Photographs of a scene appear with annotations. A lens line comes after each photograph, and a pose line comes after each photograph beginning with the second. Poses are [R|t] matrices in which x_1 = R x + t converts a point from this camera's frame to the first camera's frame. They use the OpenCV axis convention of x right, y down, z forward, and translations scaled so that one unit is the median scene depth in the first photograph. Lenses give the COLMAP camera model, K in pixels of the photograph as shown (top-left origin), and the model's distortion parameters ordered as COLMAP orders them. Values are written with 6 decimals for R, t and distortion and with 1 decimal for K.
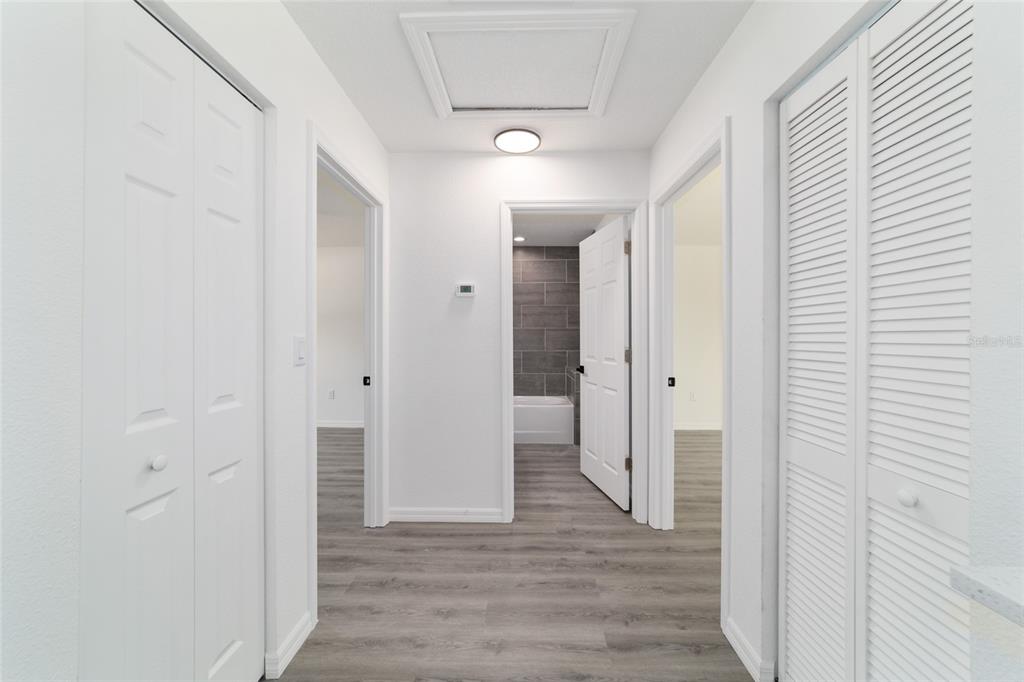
lens RADIAL K [[391.9, 0, 510.5], [0, 391.9, 337.2], [0, 0, 1]] dist [-0.016684, 0.007981]
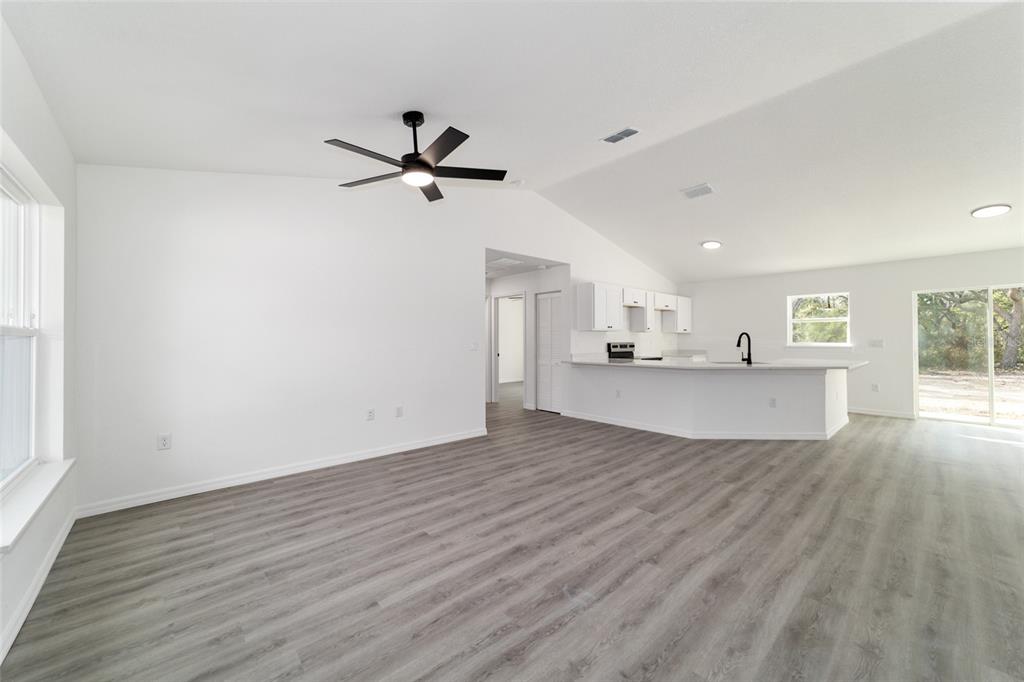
lens RADIAL K [[391.9, 0, 510.5], [0, 391.9, 337.2], [0, 0, 1]] dist [-0.016684, 0.007981]
pose [[0.729024, 0.003090, 0.684481, -1.585690], [0.004331, 0.999949, -0.009126, 0.000264], [-0.684474, 0.009618, 0.728973, -1.291085]]
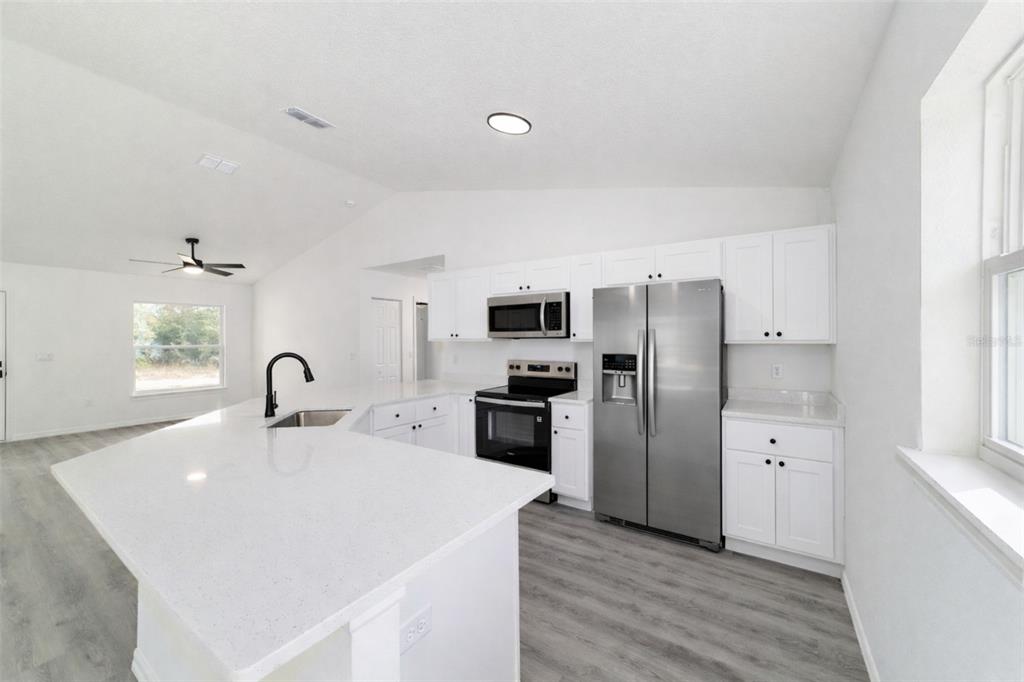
lens RADIAL K [[391.9, 0, 510.5], [0, 391.9, 337.2], [0, 0, 1]] dist [-0.016684, 0.007981]
pose [[0.840702, -0.003340, -0.541488, 1.586586], [0.003536, 0.999994, -0.000678, -0.075972], [0.541487, -0.001345, 0.840708, -1.179584]]
